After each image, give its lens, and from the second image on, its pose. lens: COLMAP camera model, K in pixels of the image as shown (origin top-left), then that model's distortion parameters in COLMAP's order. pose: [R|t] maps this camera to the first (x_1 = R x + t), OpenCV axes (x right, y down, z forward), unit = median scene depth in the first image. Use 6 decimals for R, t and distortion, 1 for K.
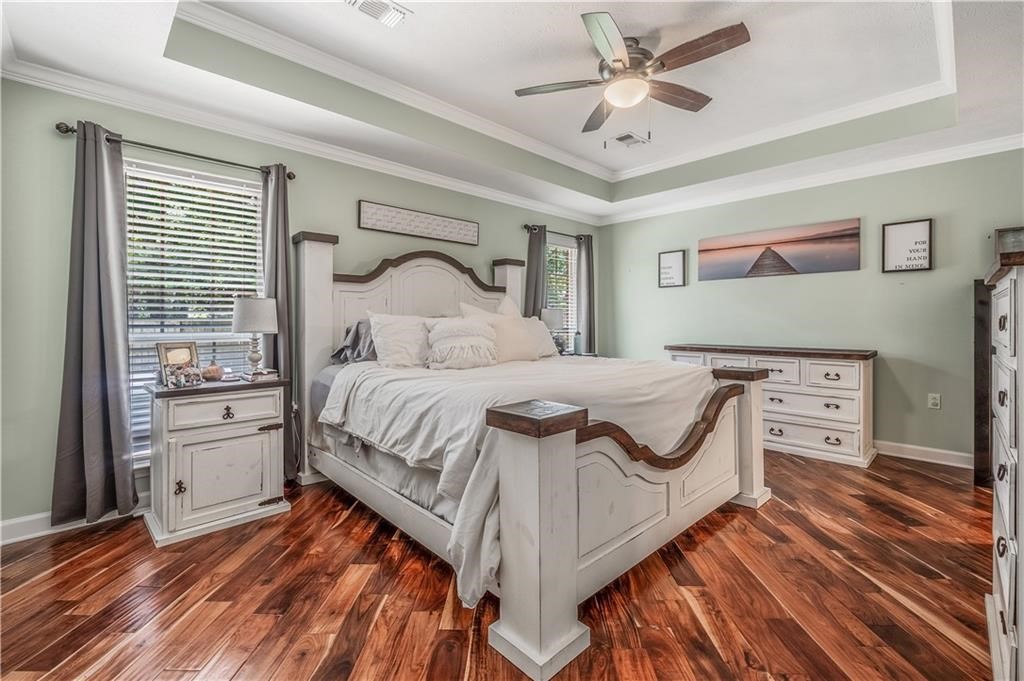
lens RADIAL K [[431.7, 0, 509.3], [0, 431.7, 322.8], [0, 0, 1]] dist [-0.044674, 0.000043]
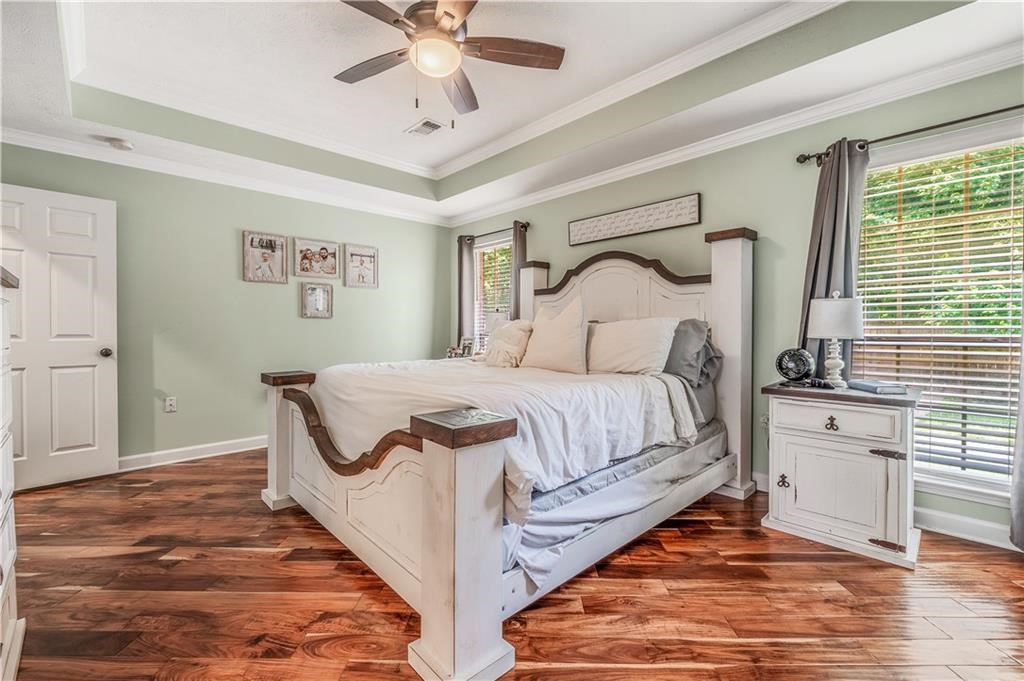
lens RADIAL K [[439.4, 0, 506.2], [0, 439.4, 329.1], [0, 0, 1]] dist [-0.001278, -0.000119]
pose [[0.019400, 0.002640, -0.999808, 0.793202], [0.004624, 0.999986, 0.002730, 0.001559], [0.999801, -0.004676, 0.019387, 0.756358]]
